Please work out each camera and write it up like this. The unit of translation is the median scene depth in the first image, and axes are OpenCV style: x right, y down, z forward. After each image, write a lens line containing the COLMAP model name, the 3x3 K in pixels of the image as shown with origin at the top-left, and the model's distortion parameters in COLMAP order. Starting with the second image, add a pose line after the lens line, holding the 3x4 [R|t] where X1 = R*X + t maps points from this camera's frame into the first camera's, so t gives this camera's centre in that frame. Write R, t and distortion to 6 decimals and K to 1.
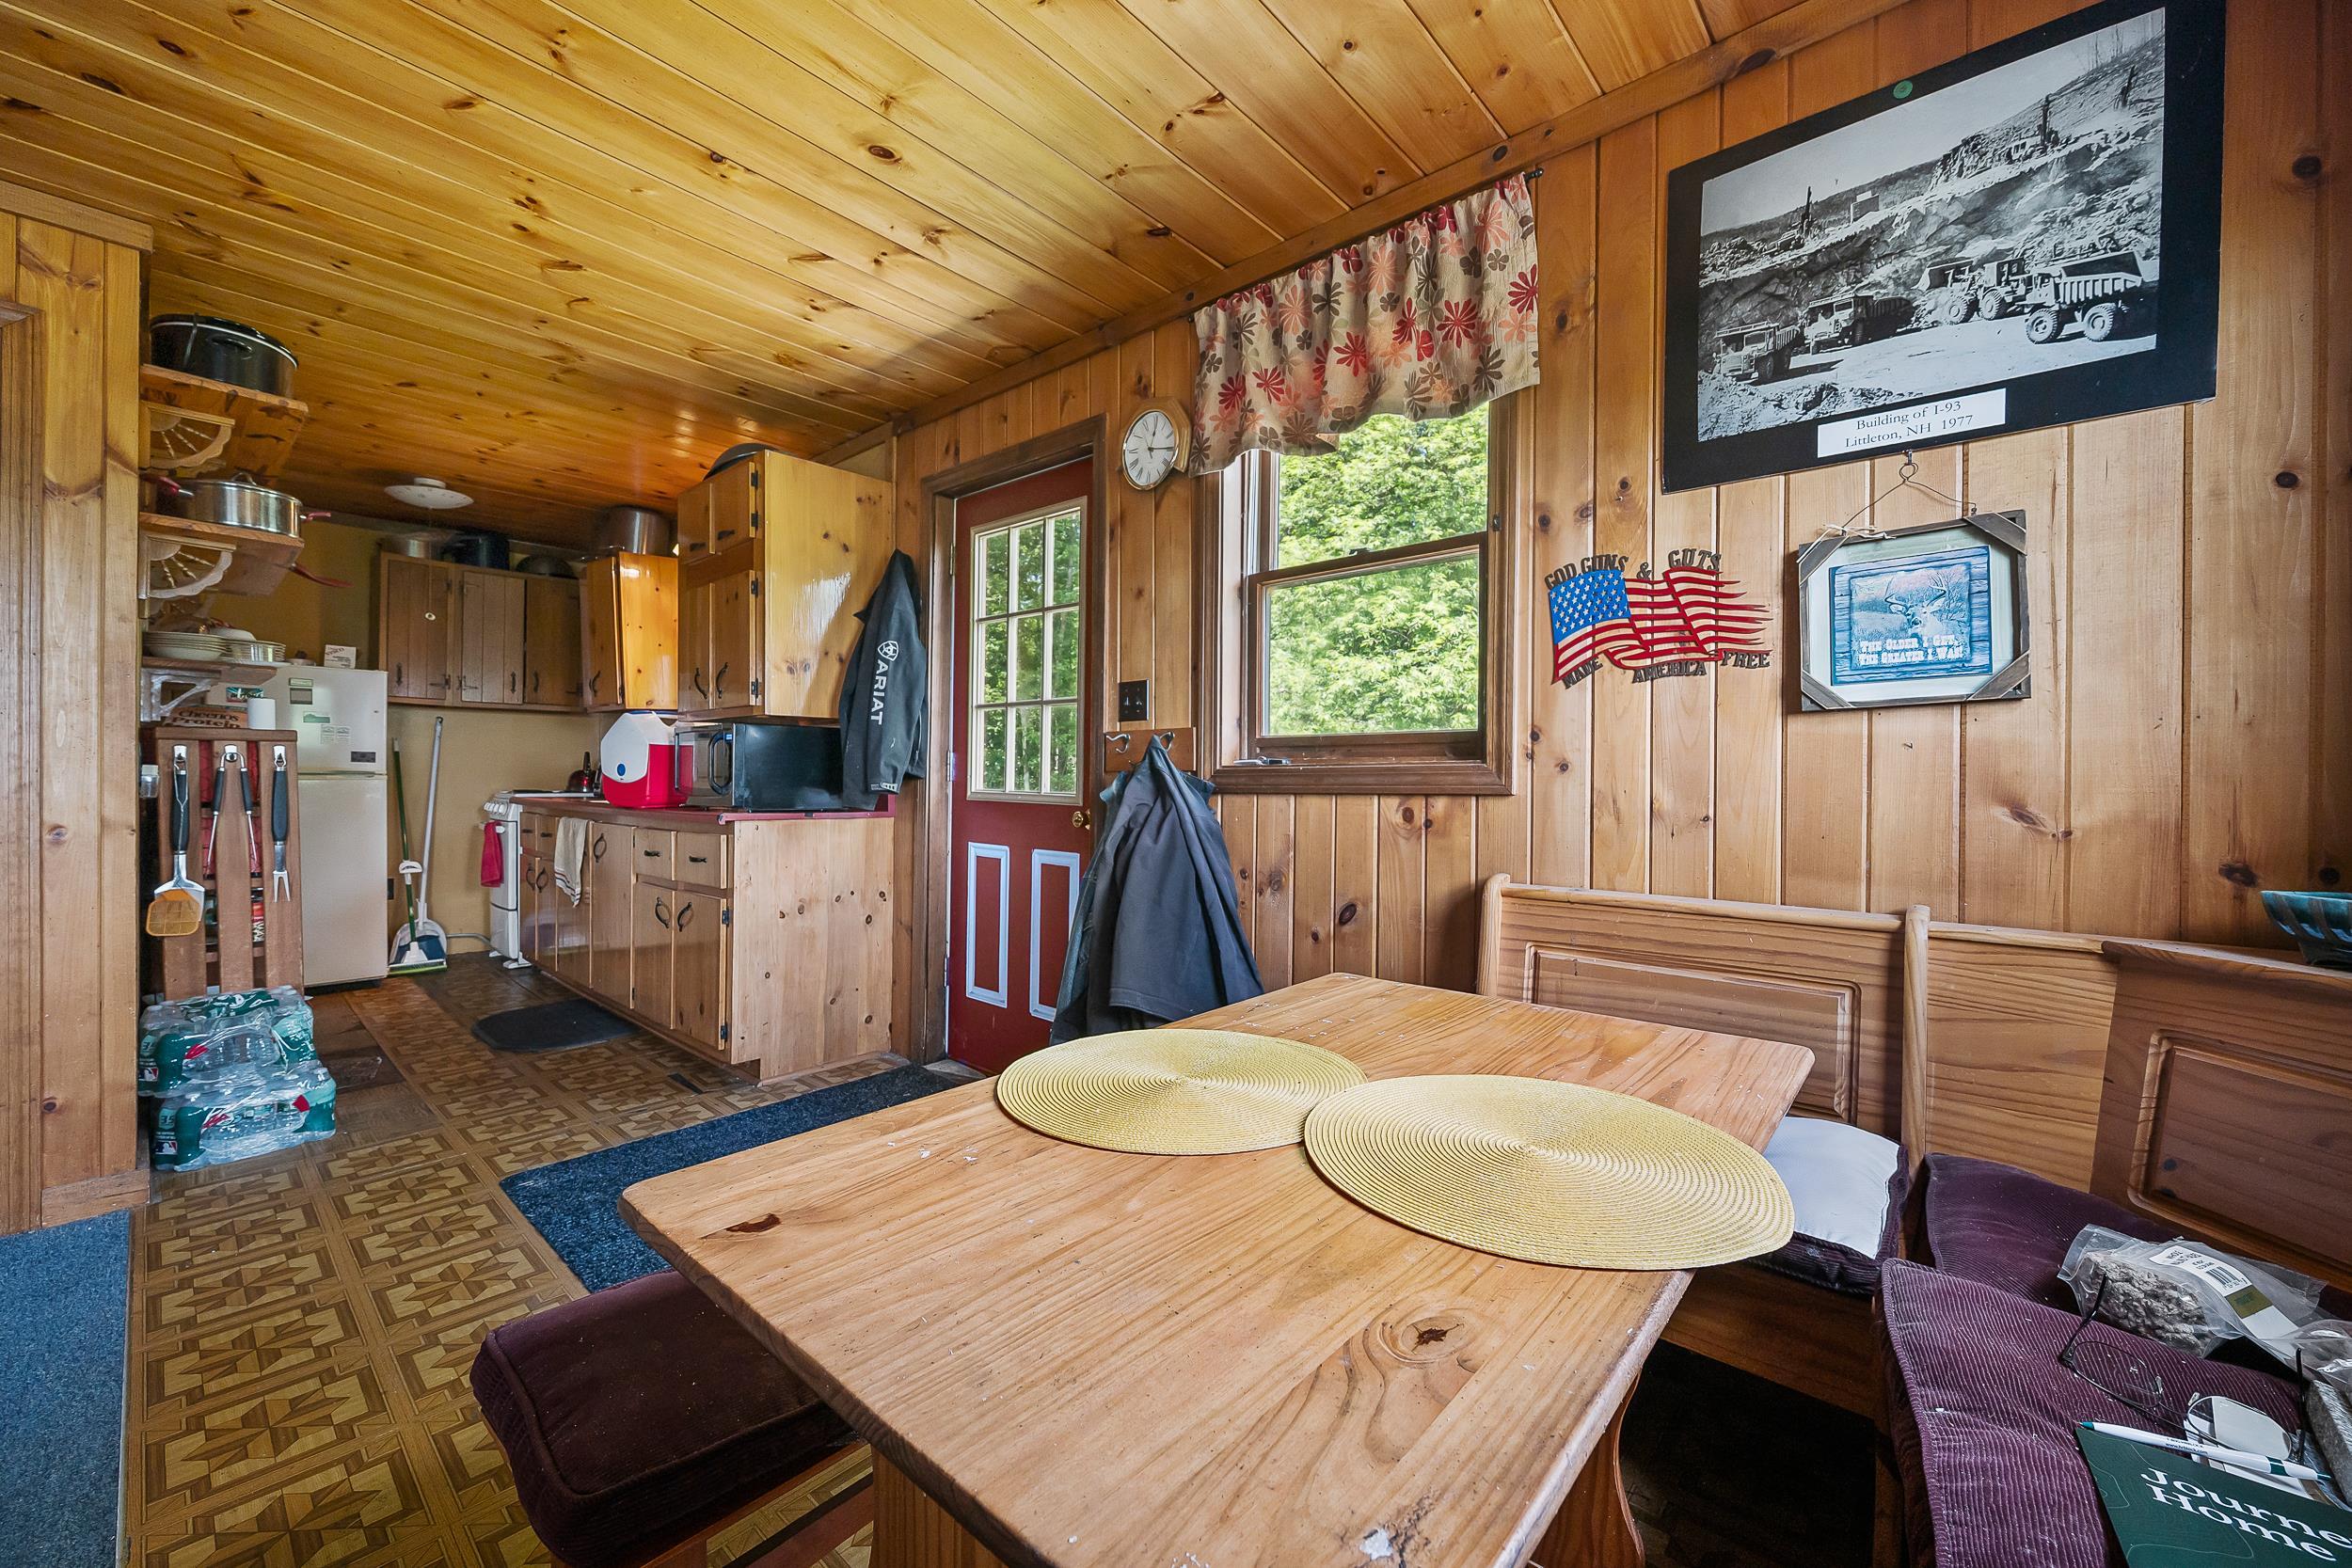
lens RADIAL K [[928.2, 0, 1166.8], [0, 928.2, 774.2], [0, 0, 1]] dist [-0.000604, -0.000819]
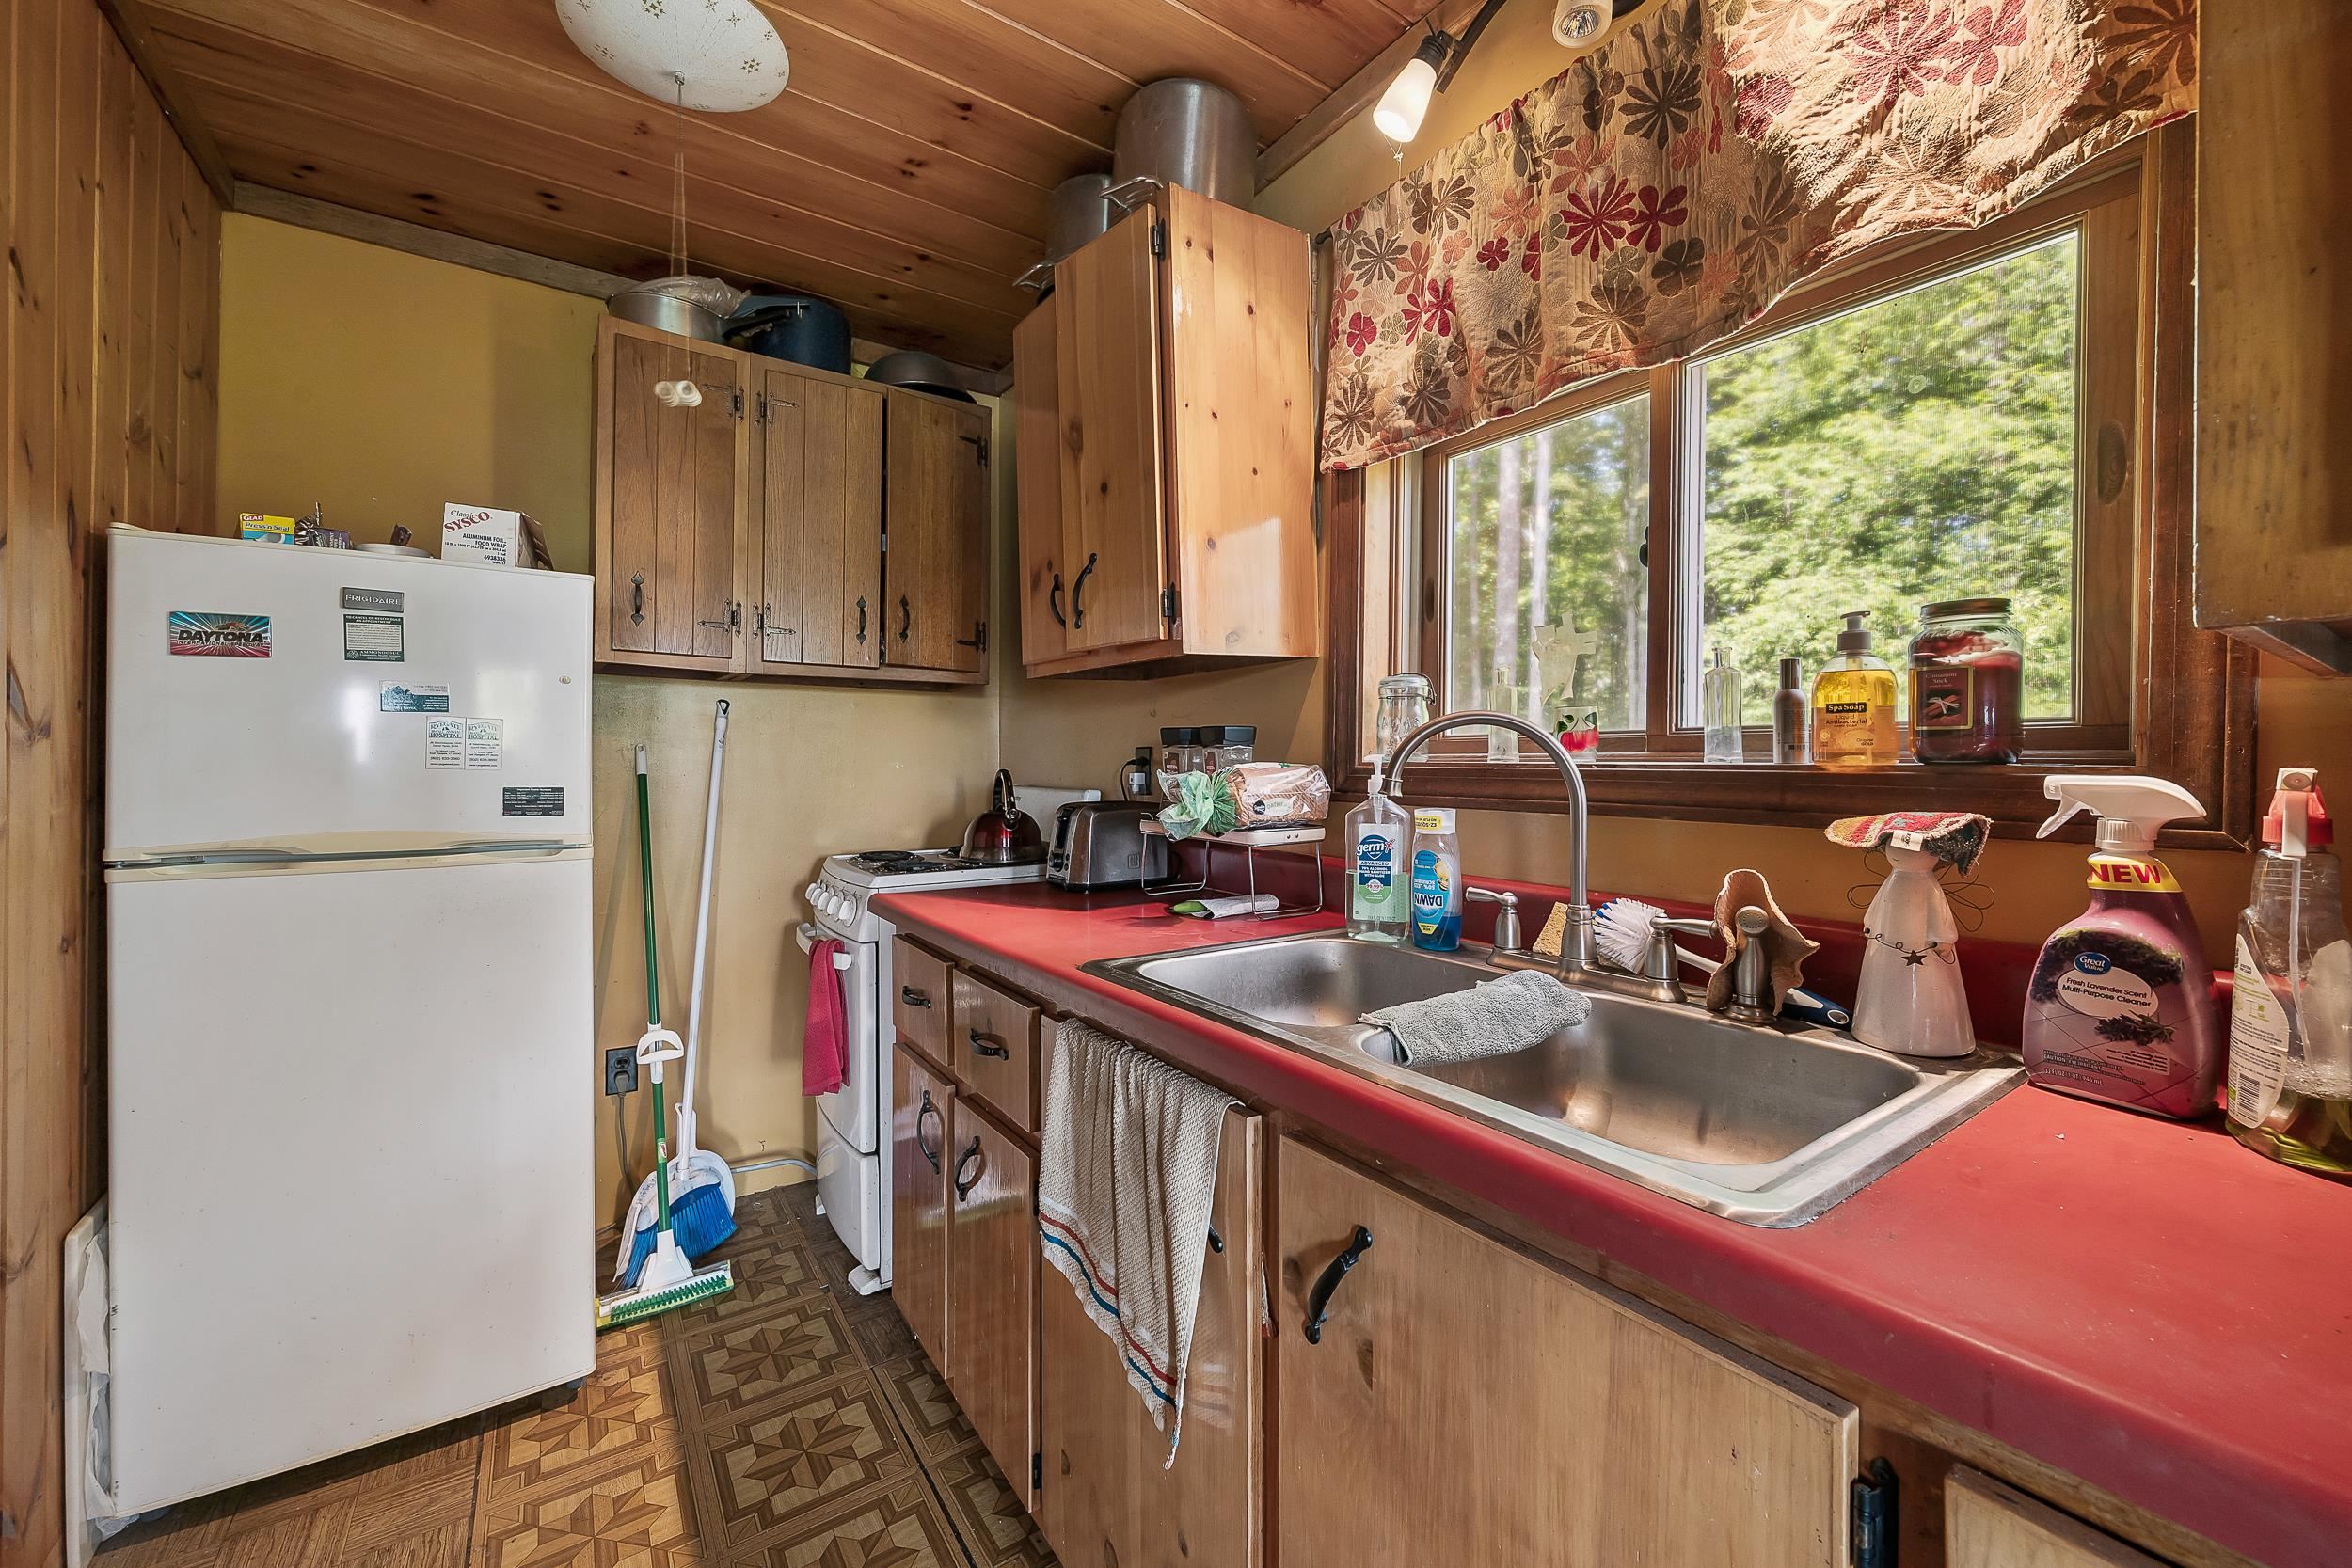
lens RADIAL K [[928.2, 0, 1178.7], [0, 928.2, 763.2], [0, 0, 1]] dist [-0.000604, -0.000819]
pose [[0.976135, 0.001468, -0.217161, -0.476919], [-0.001068, 0.999998, 0.001957, -0.031711], [0.217163, -0.001678, 0.976134, 0.619814]]
